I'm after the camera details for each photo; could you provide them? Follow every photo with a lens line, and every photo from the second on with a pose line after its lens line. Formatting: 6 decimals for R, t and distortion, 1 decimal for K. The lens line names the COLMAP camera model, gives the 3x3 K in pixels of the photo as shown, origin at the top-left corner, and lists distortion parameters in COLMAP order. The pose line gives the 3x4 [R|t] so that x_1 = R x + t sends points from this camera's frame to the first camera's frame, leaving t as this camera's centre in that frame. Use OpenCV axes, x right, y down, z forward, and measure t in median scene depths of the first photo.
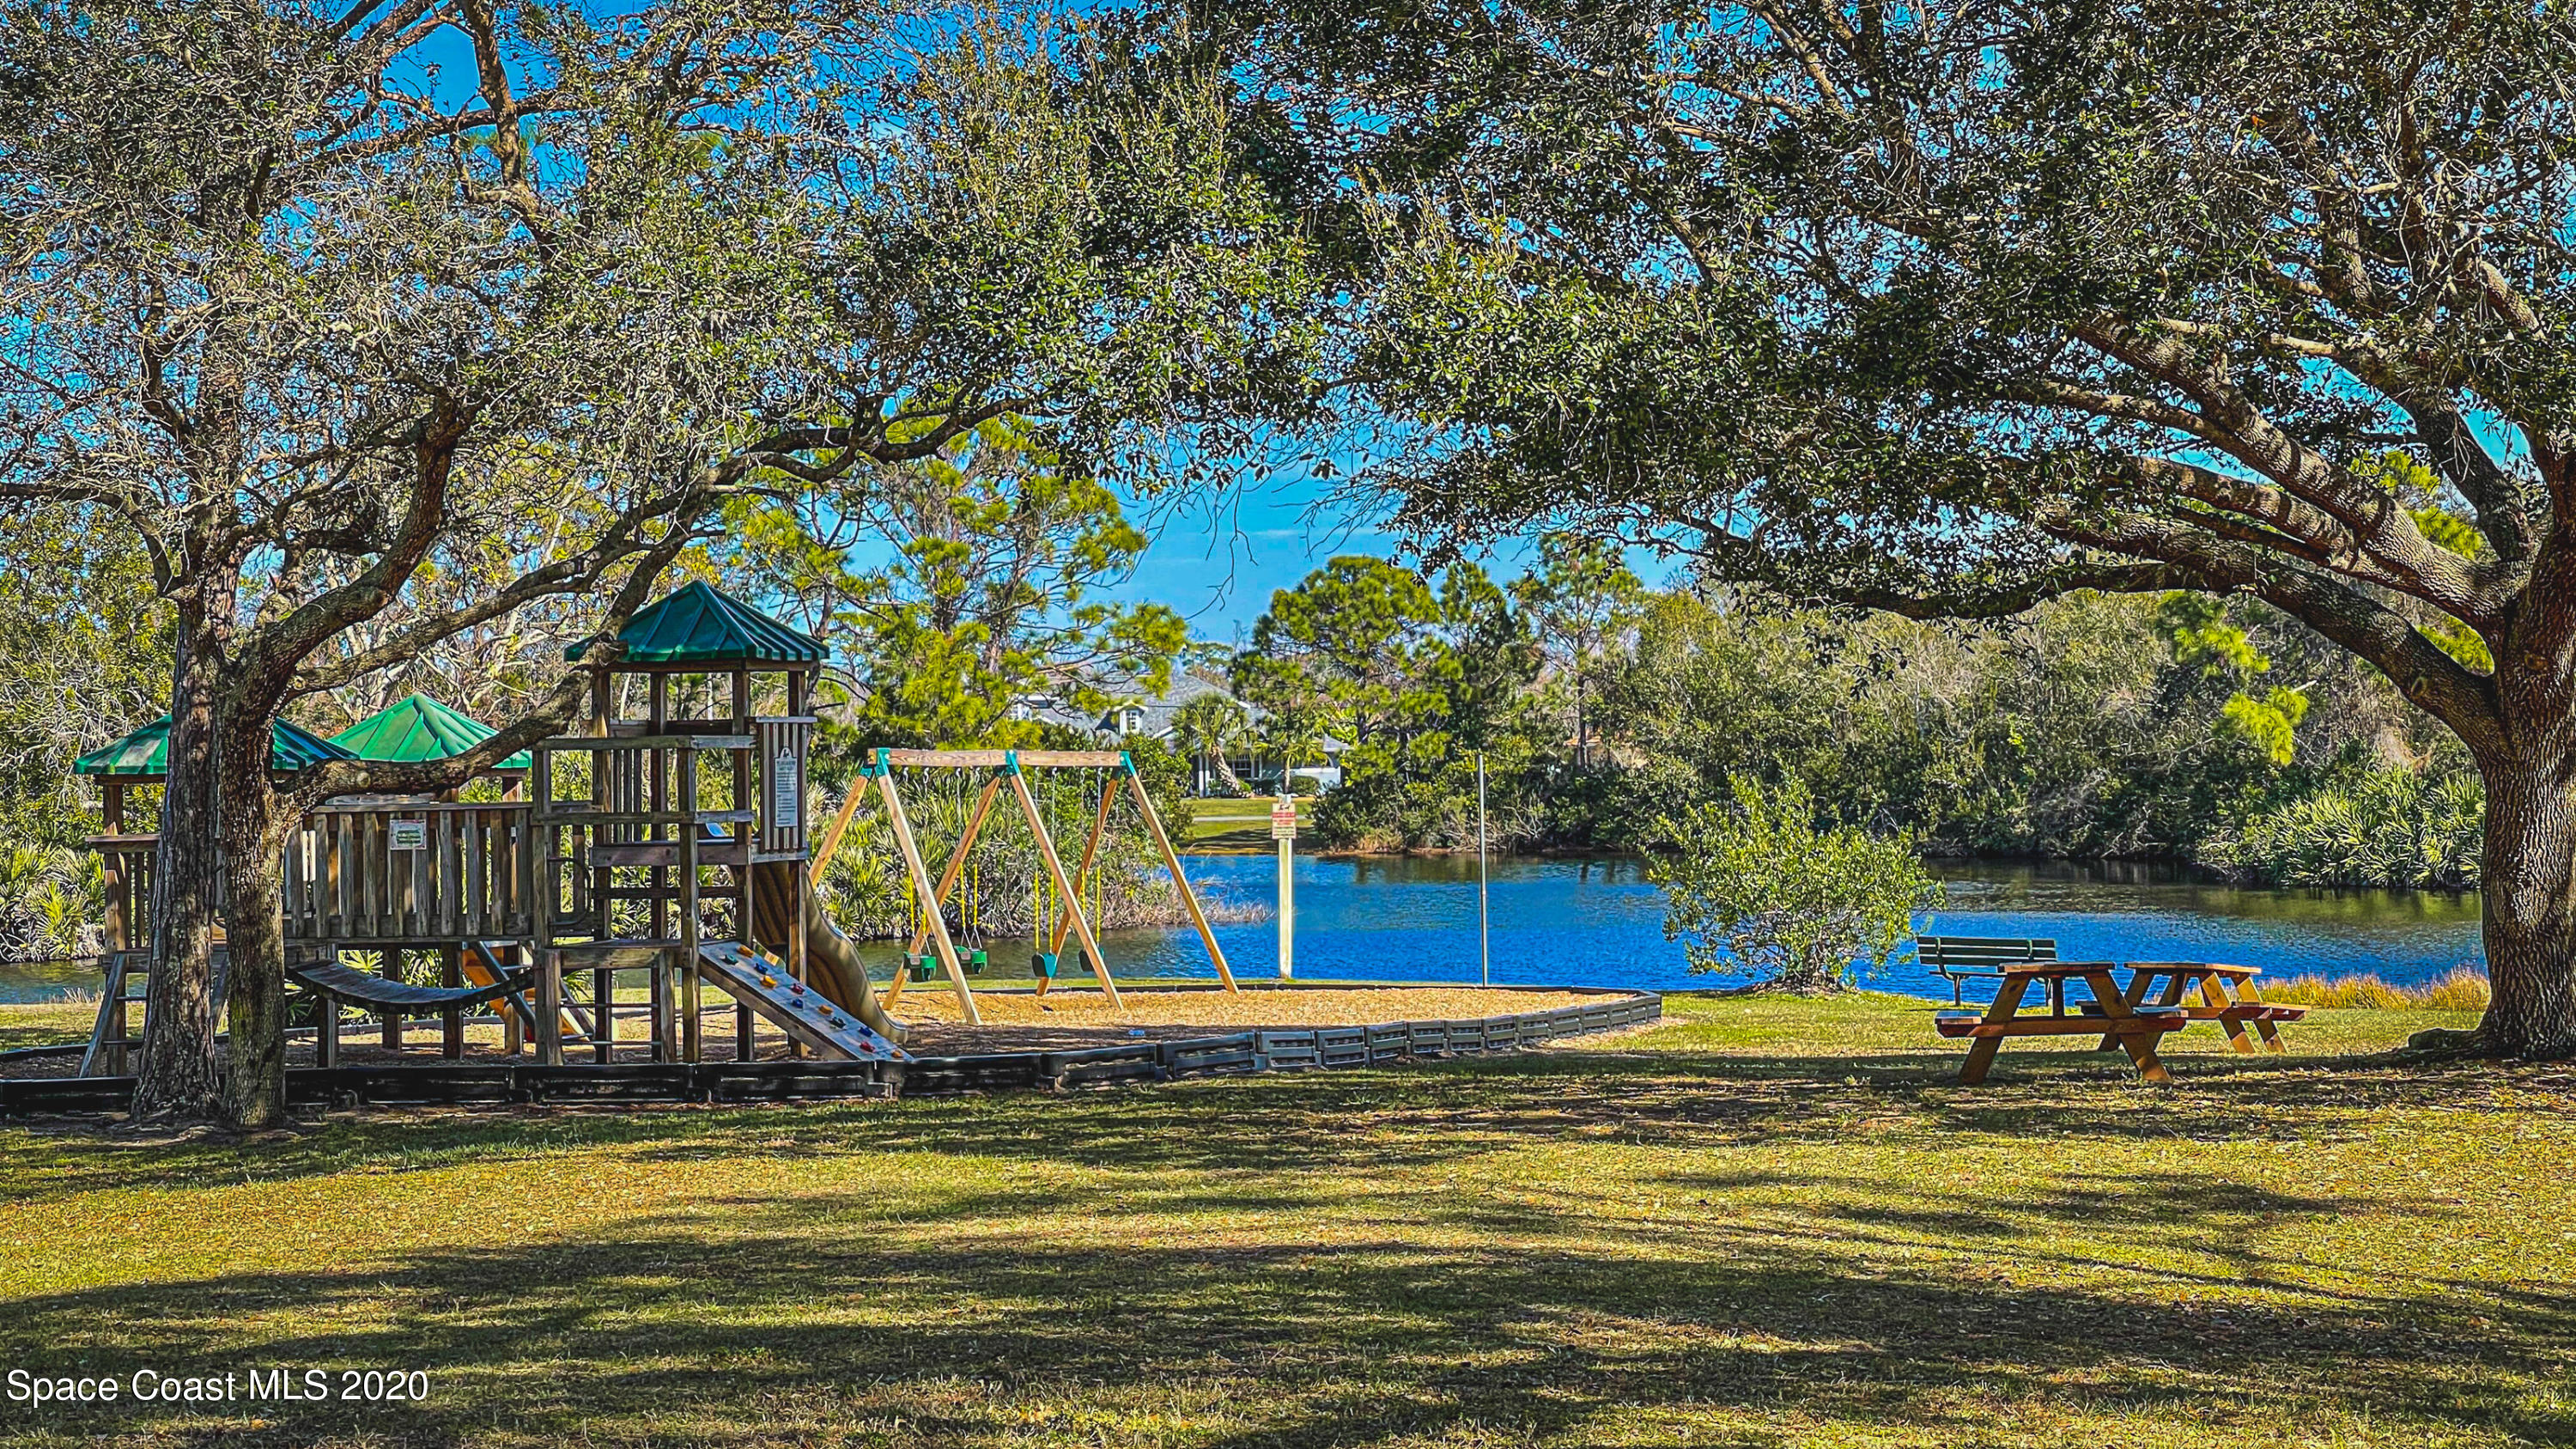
lens RADIAL K [[4776.9, 0, 1288.0], [0, 4776.9, 724.5], [0, 0, 1]] dist [0.078473, 2.001900]
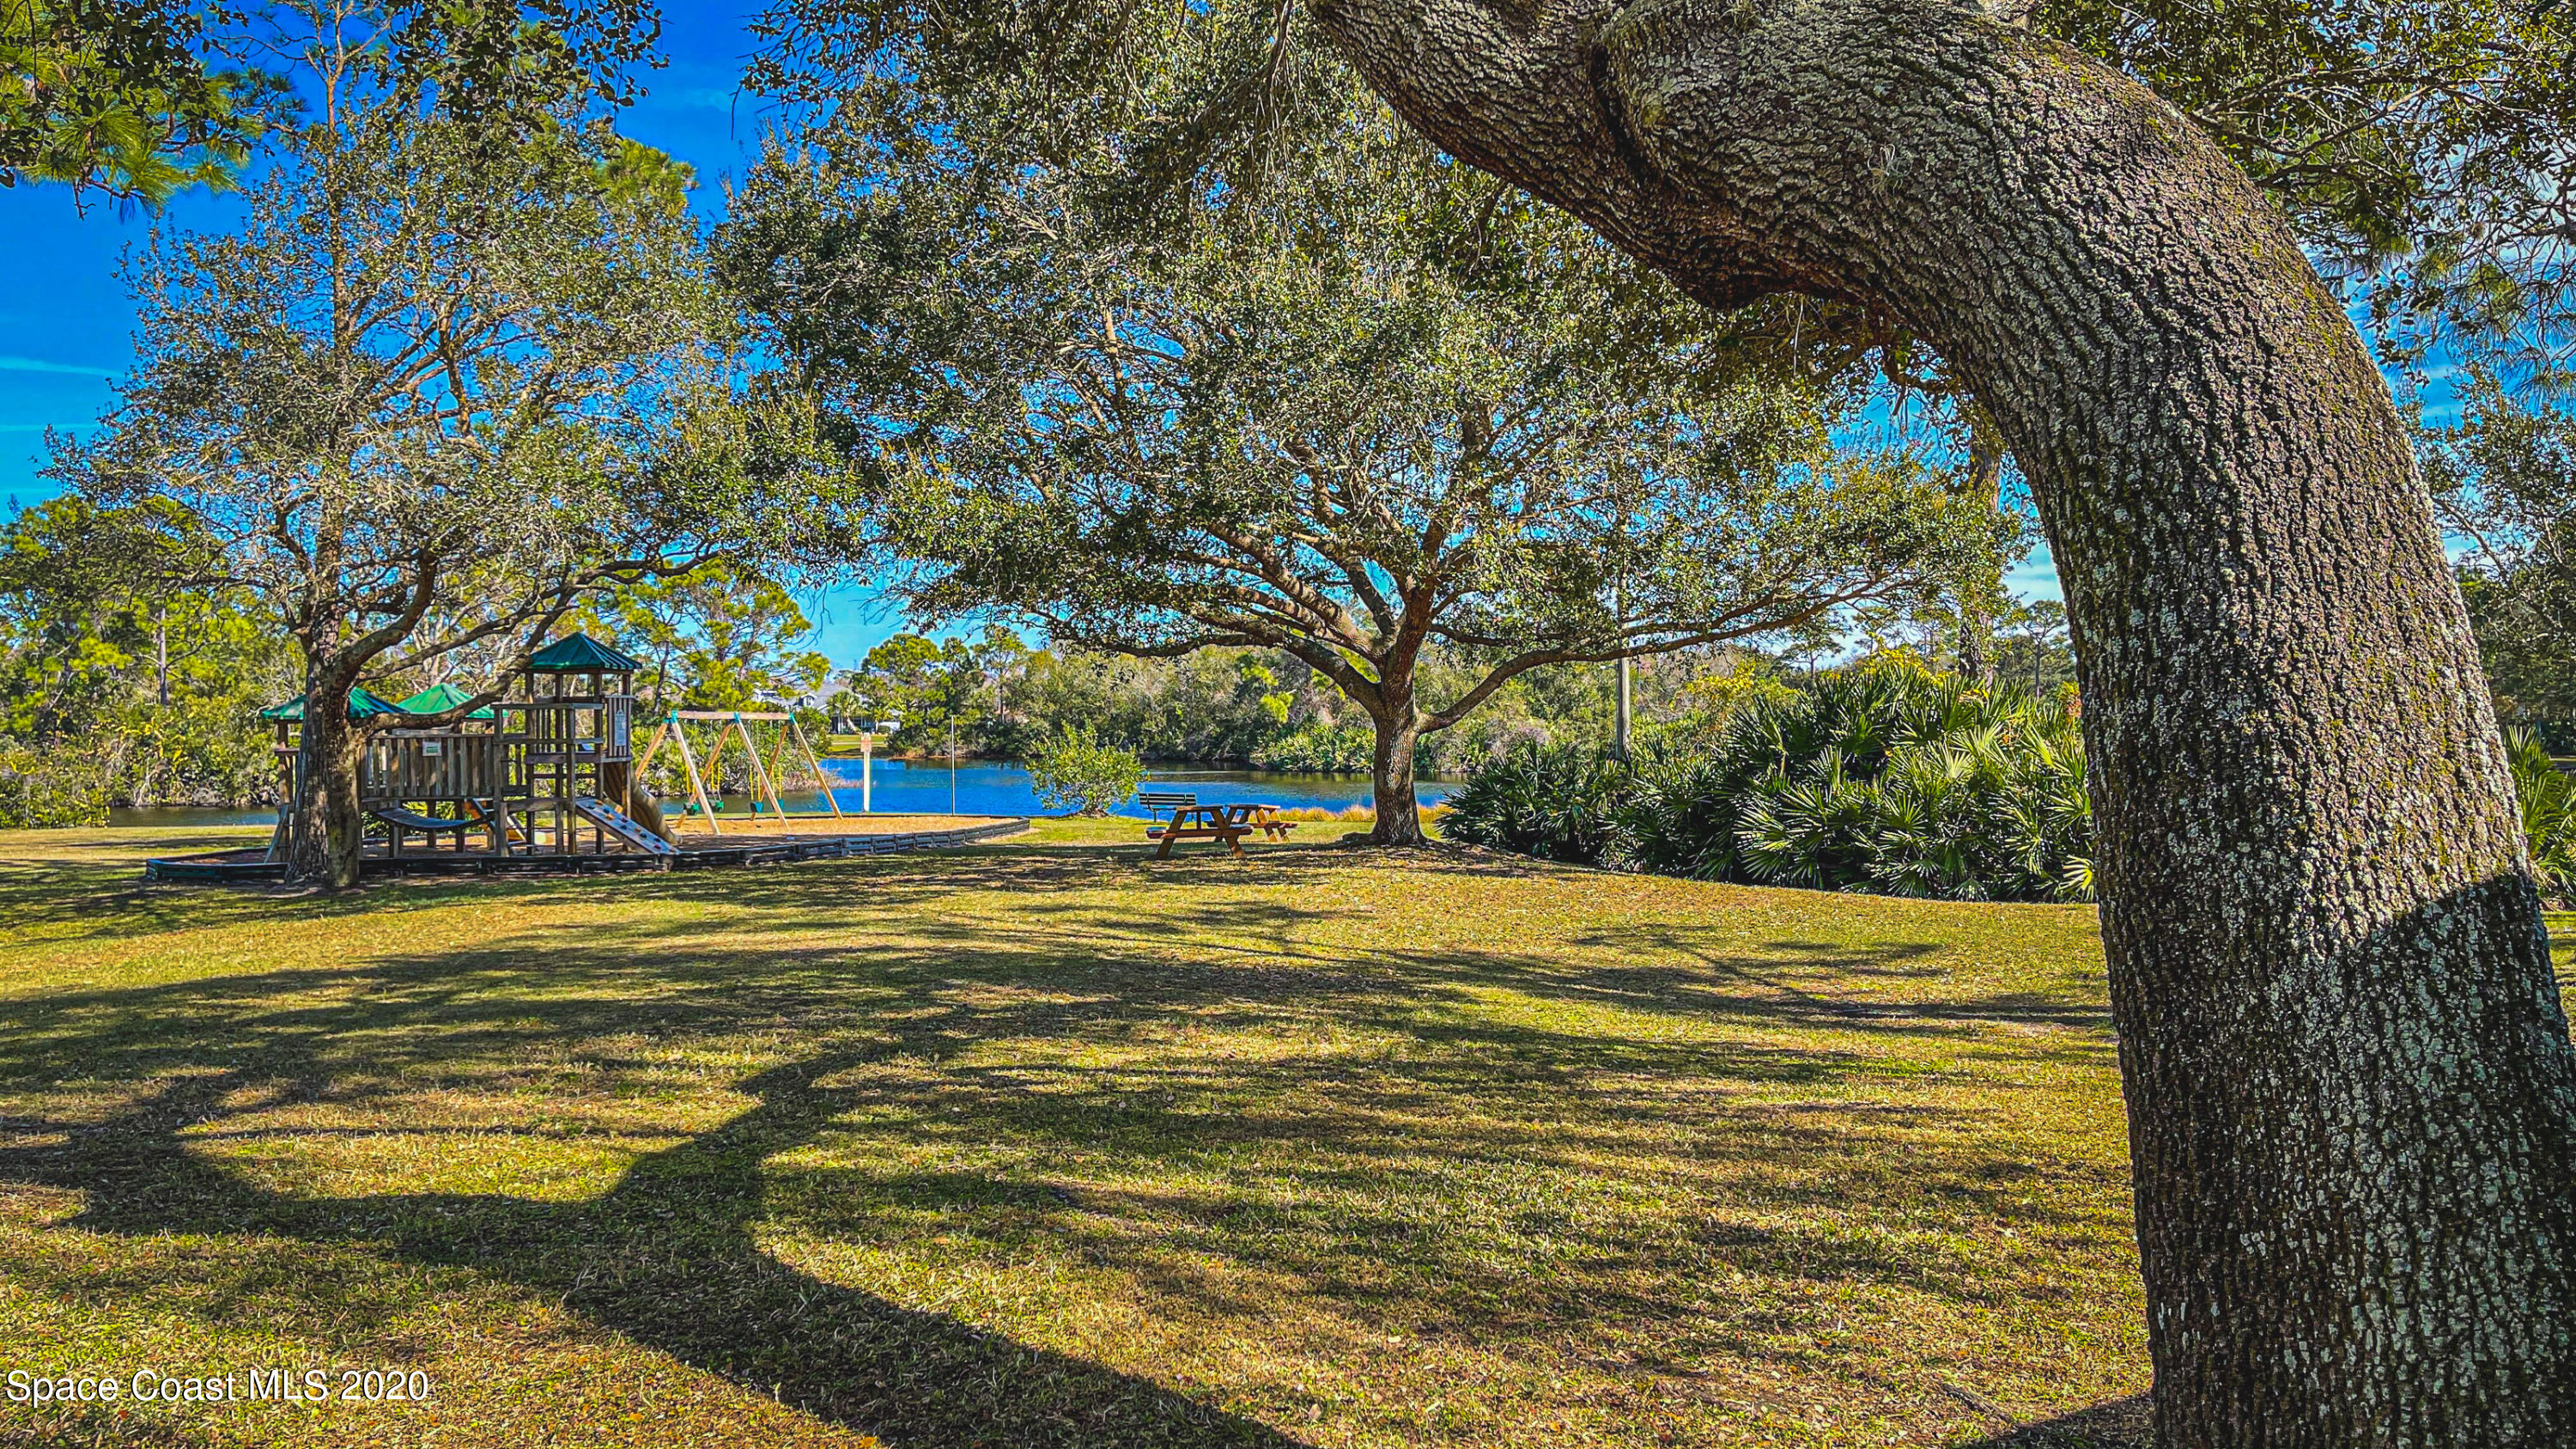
lens RADIAL K [[1921.4, 0, 1306.2], [0, 1921.4, 732.3], [0, 0, 1]] dist [0.083471, -0.104675]
pose [[0.976444, 0.004551, 0.215721, 0.010909], [-0.007486, 0.999890, 0.012793, 0.001961], [-0.215639, -0.014107, 0.976371, 0.082752]]
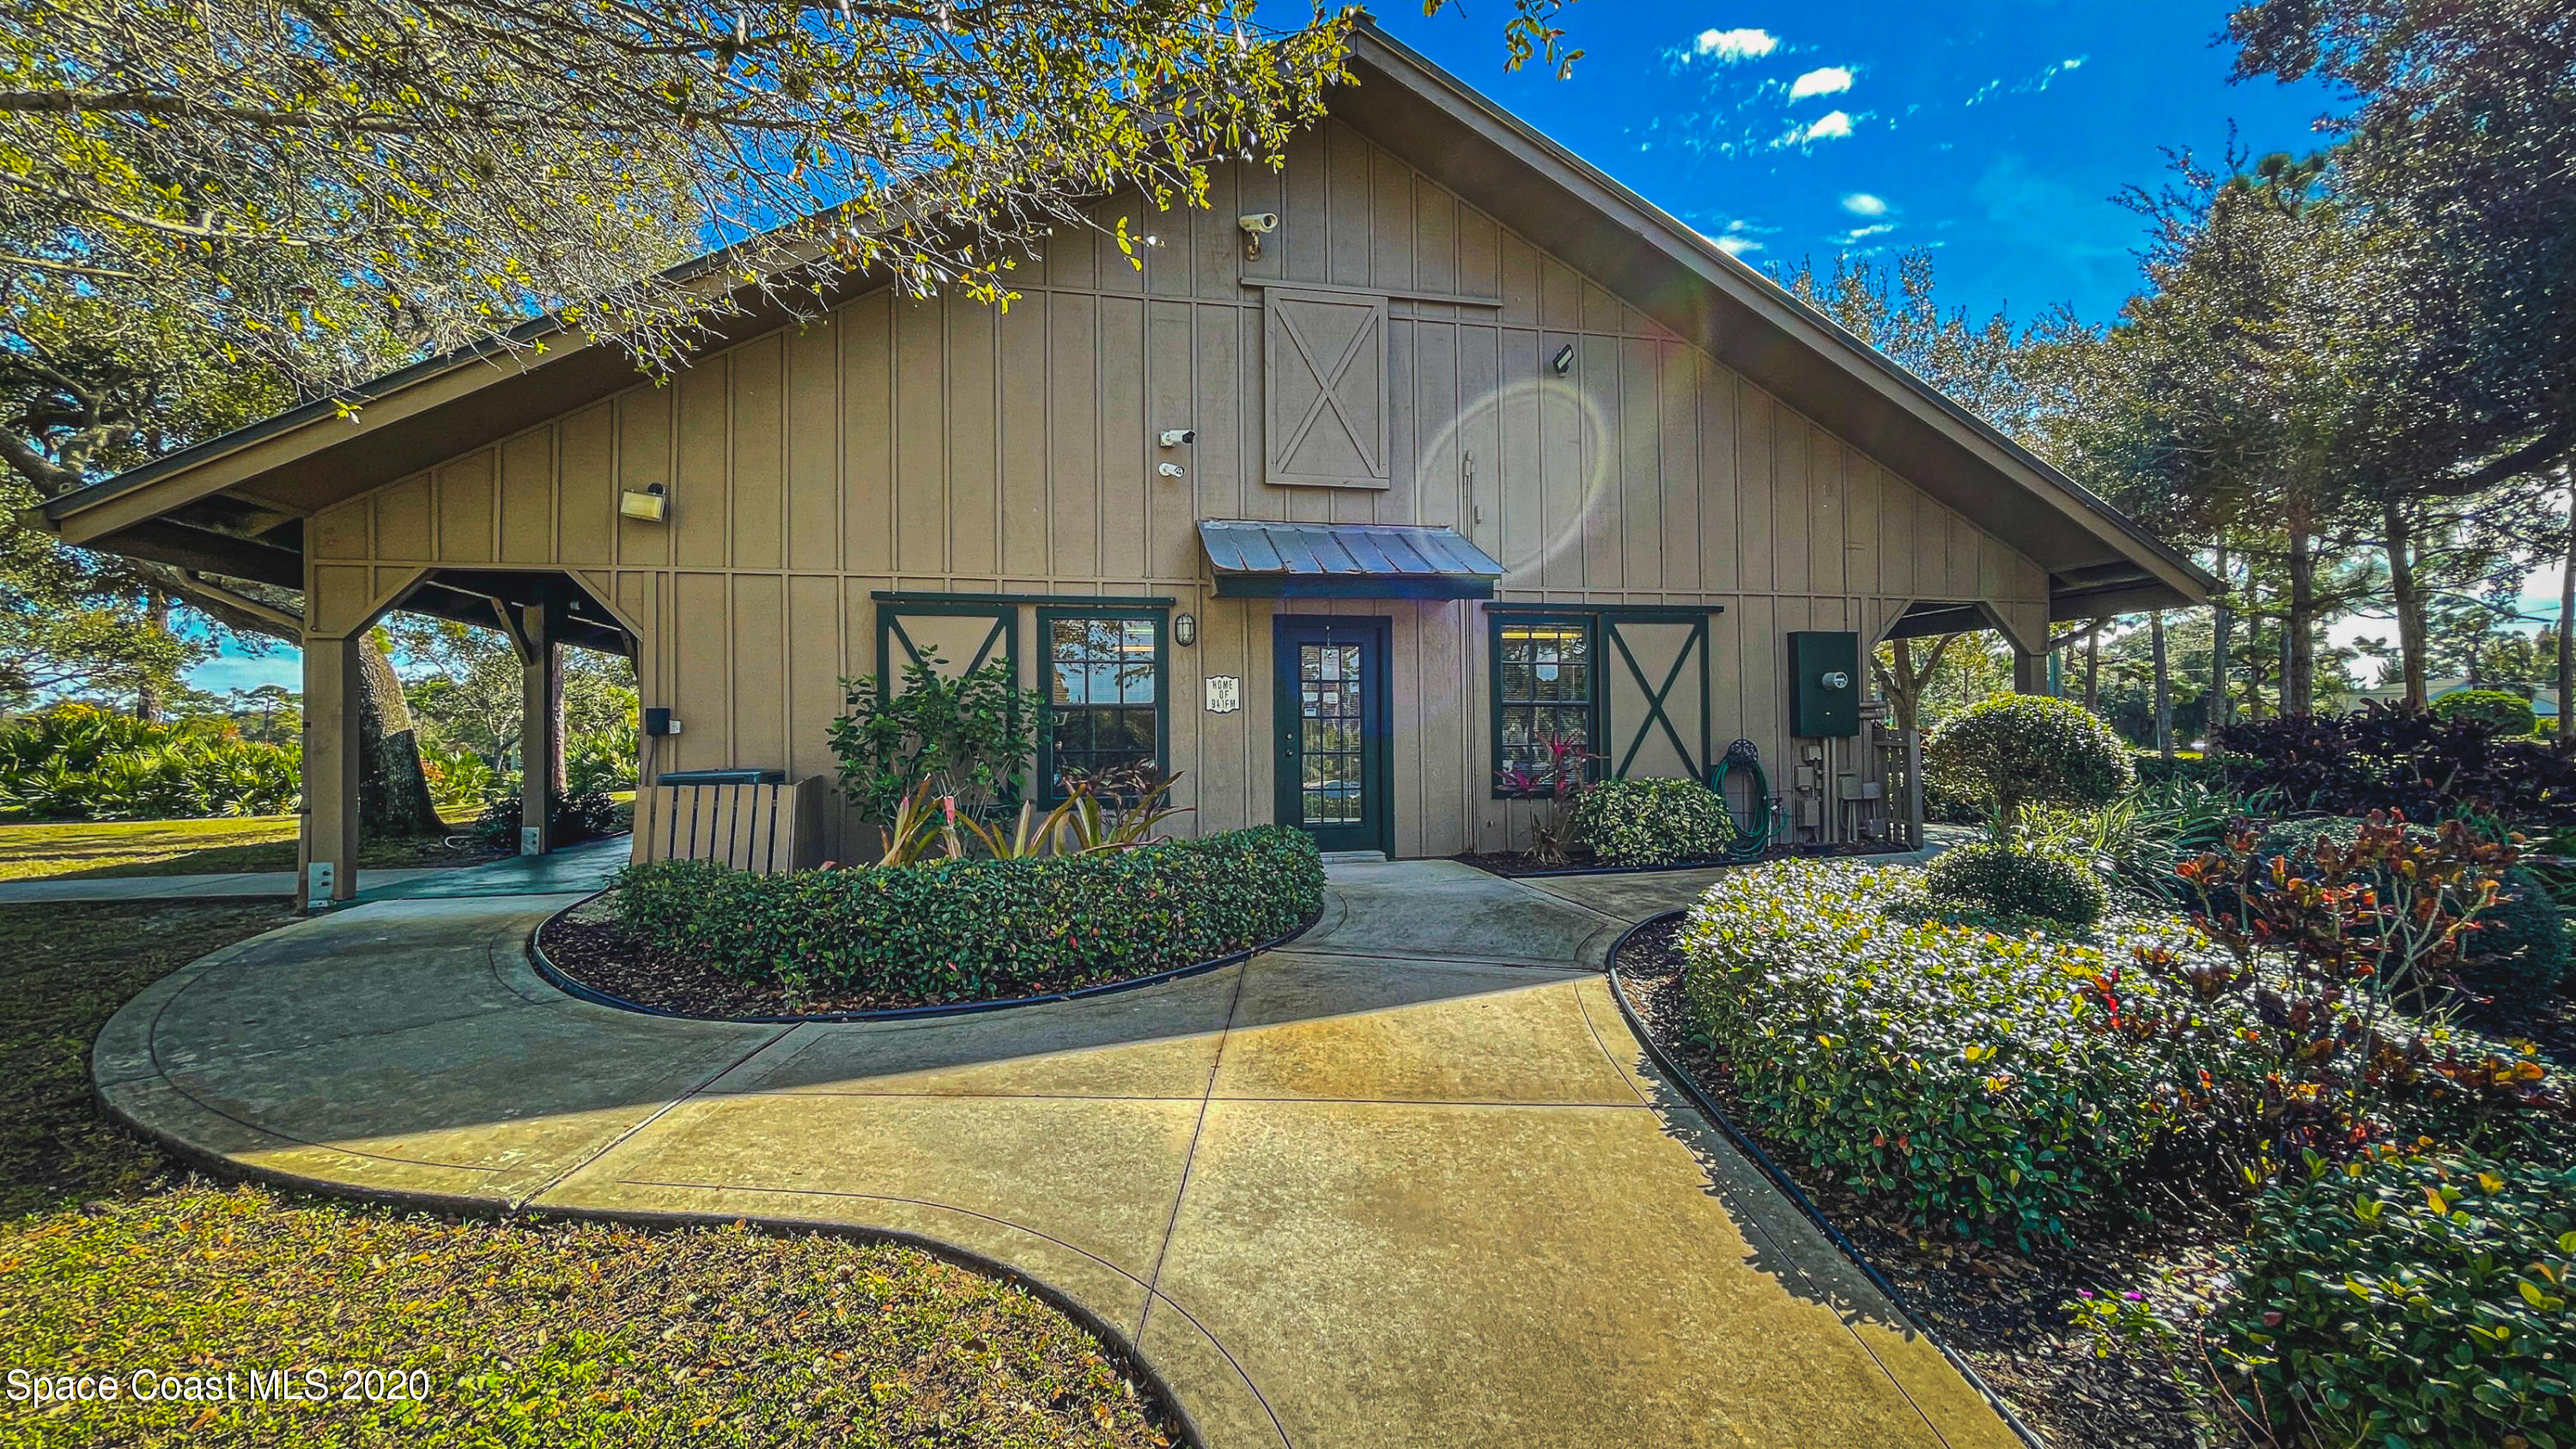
lens RADIAL K [[1041.8, 0, 1288.0], [0, 1041.8, 724.5], [0, 0, 1]] dist [-0.001735, -0.000528]
pose [[0.137301, 0.030700, 0.990054, -0.287572], [0.001577, 0.999512, -0.031212, 0.021036], [-0.990528, 0.005846, 0.137185, -0.260497]]
